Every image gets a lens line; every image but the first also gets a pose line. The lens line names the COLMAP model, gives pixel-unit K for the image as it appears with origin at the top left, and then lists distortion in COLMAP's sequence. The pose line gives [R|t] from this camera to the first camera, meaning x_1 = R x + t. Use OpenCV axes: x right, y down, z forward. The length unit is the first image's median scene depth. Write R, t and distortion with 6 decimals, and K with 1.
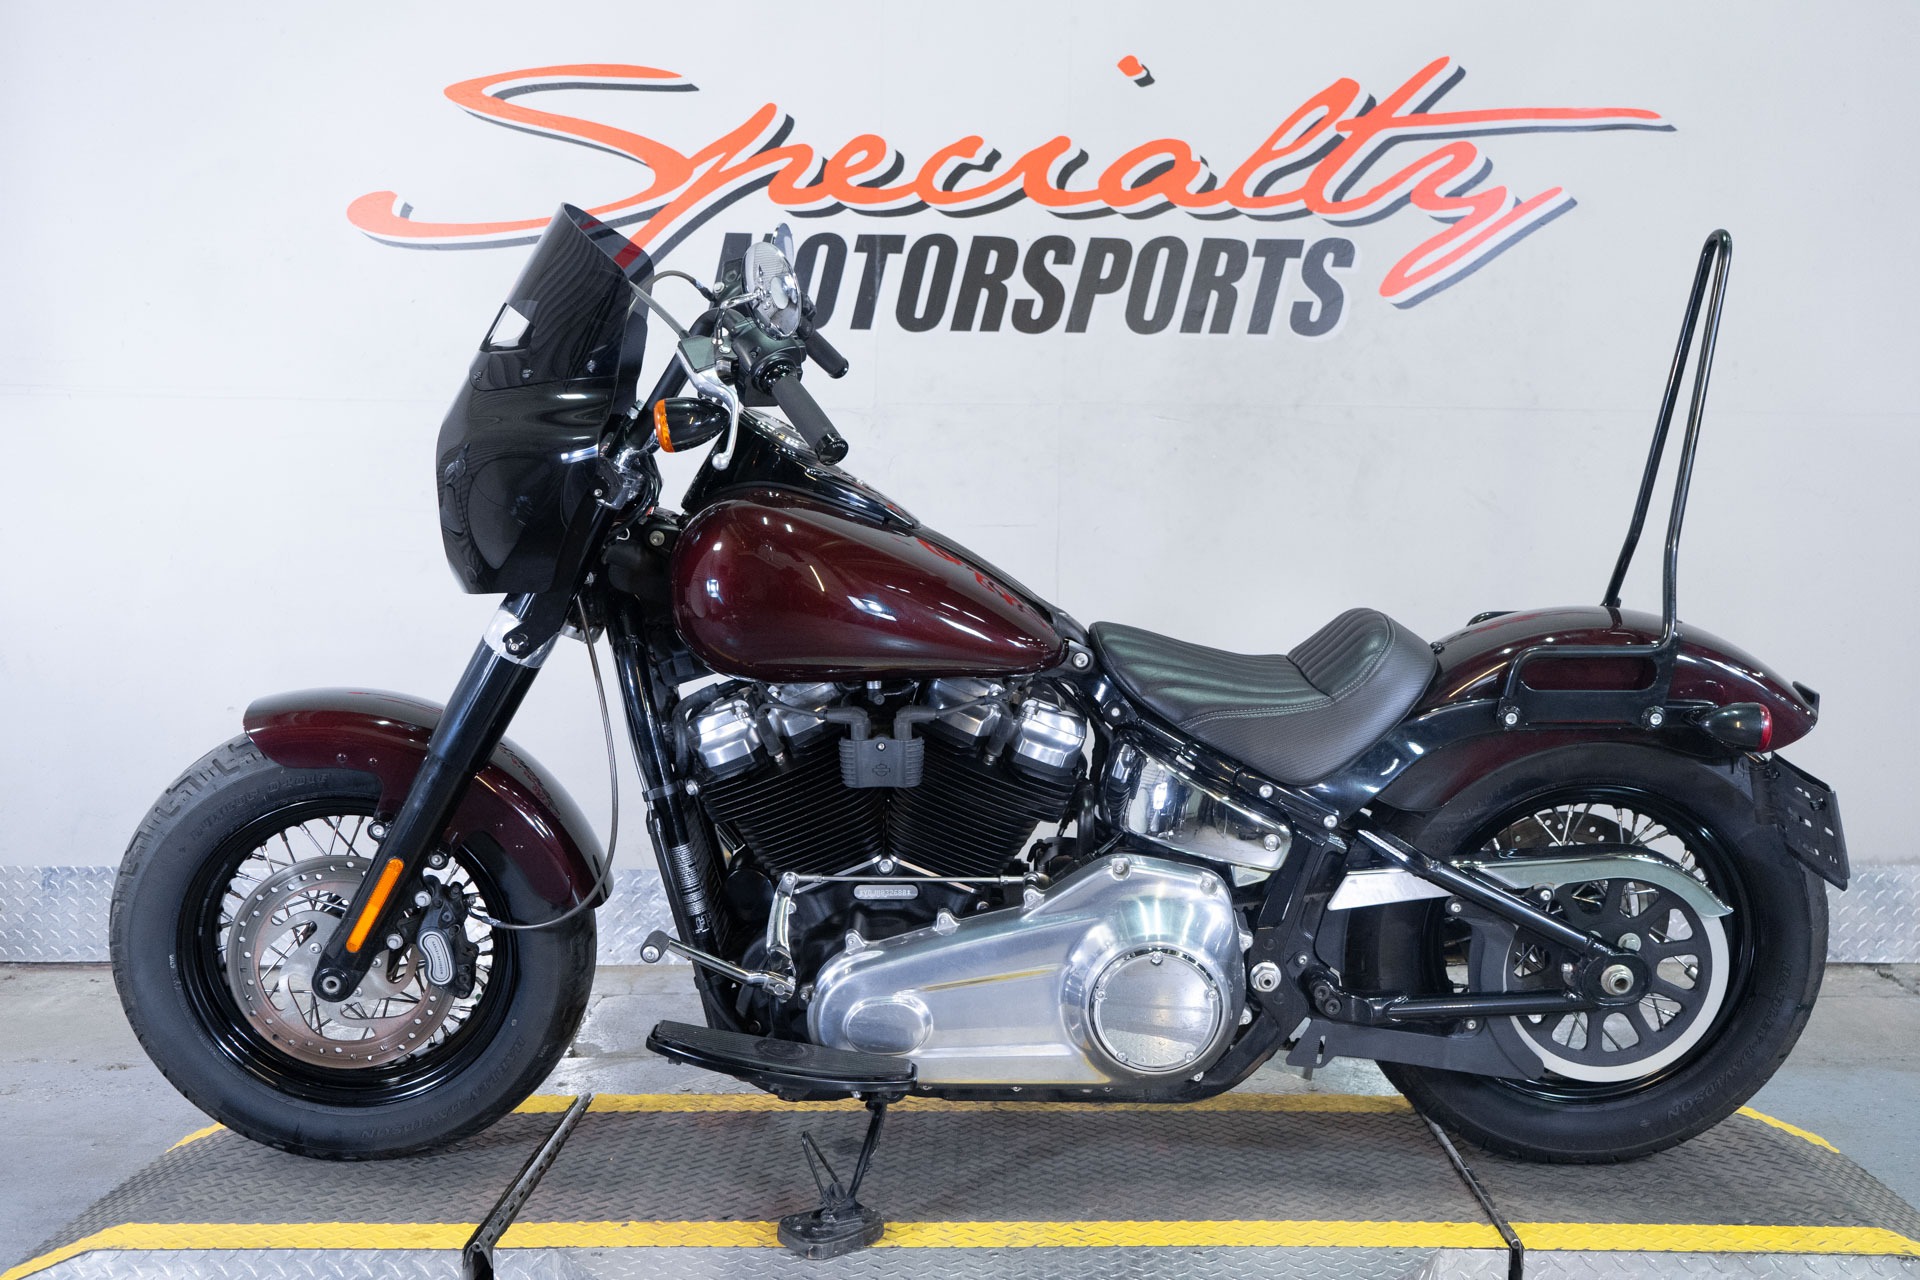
lens RADIAL K [[2071.2, 0, 963.1], [0, 2071.2, 633.9], [0, 0, 1]] dist [0.022226, 0.000000]
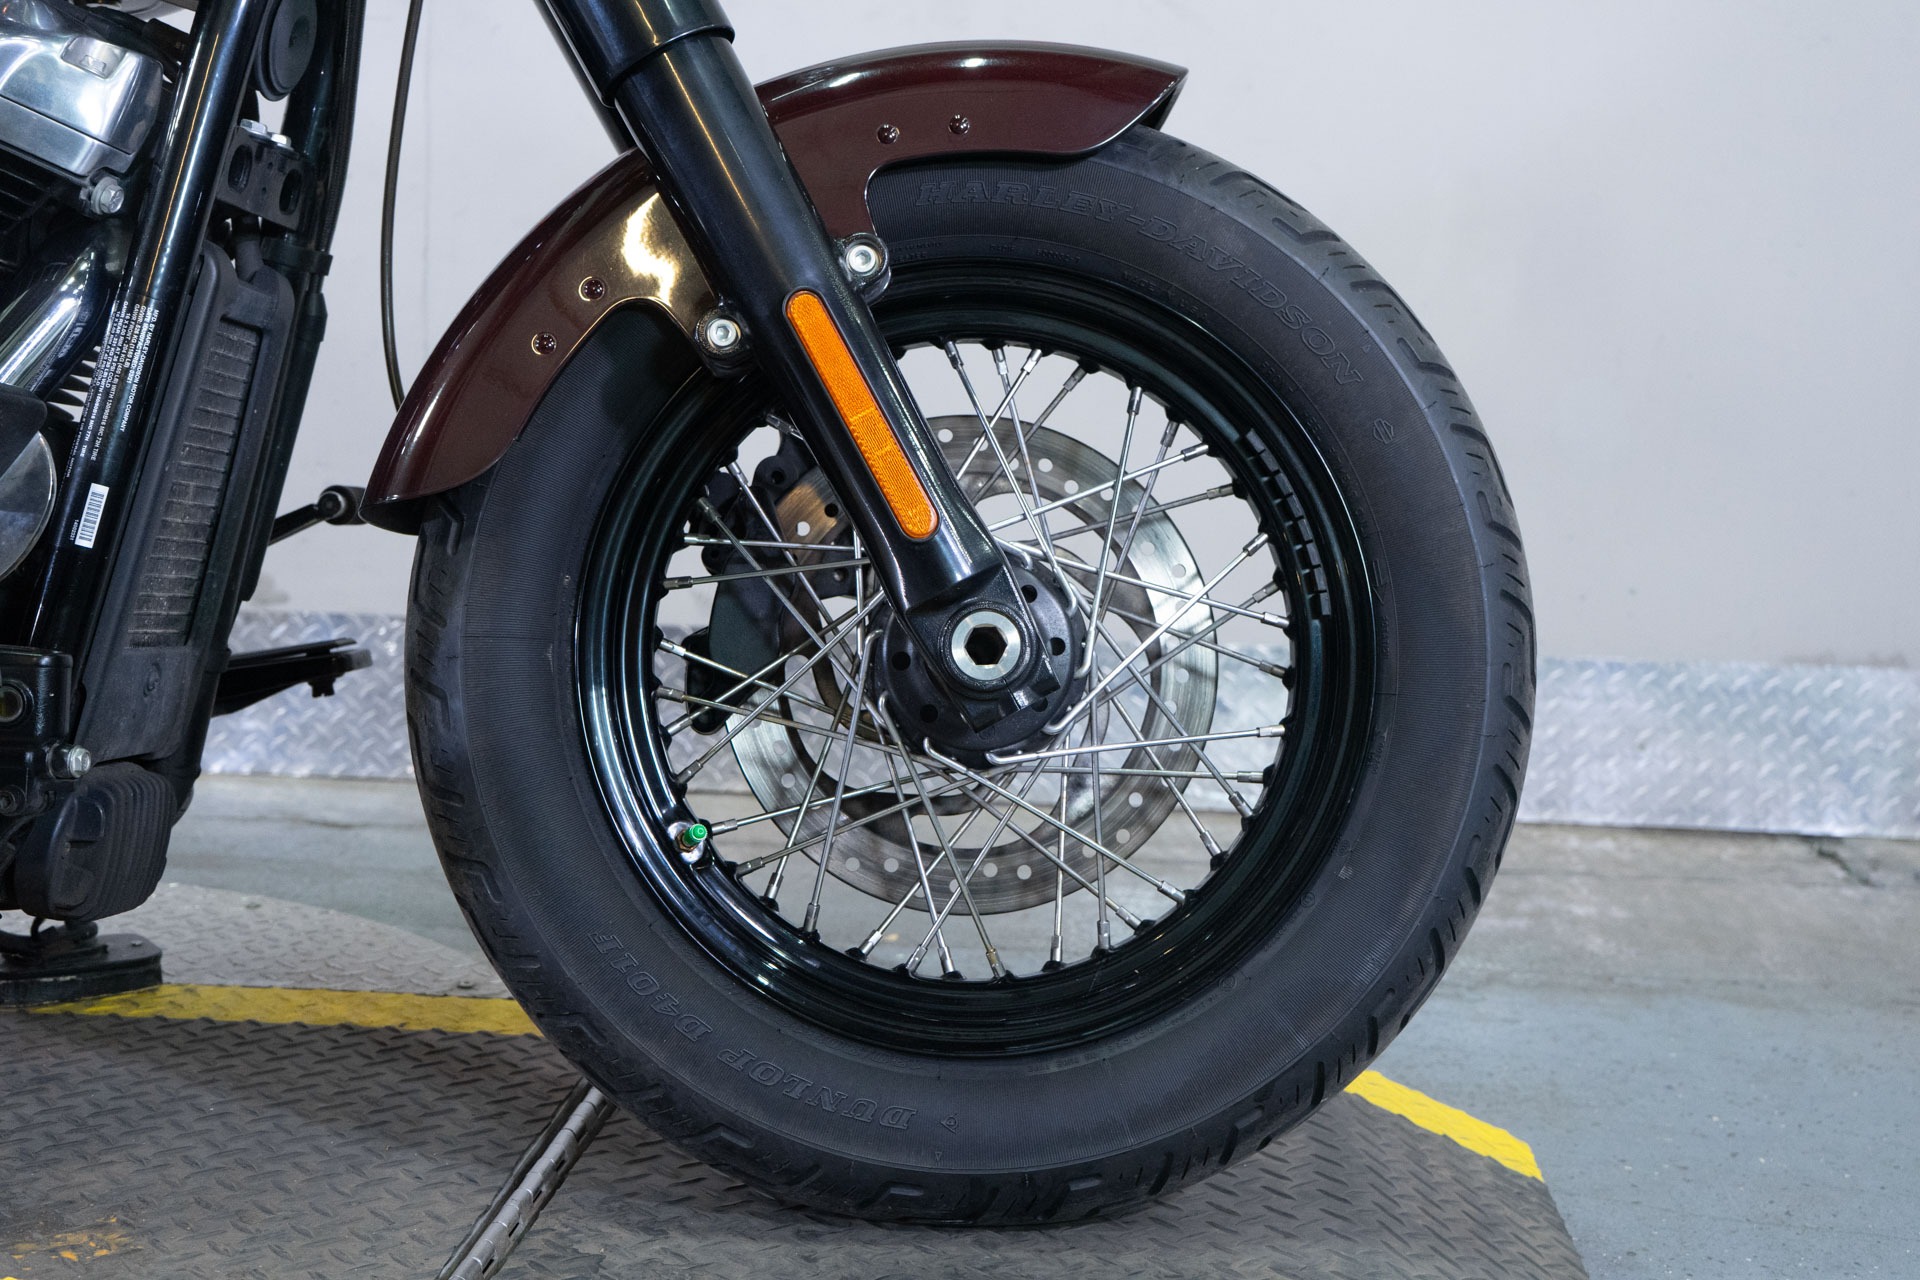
lens RADIAL K [[2413.9, 0, 974.0], [0, 2413.9, 642.9], [0, 0, 1]] dist [0.024618, 0.000000]
pose [[0.998682, 0.041110, -0.030729, 0.261349], [-0.039257, 0.997507, 0.058642, 0.087676], [0.033063, -0.057358, 0.997806, 0.378876]]
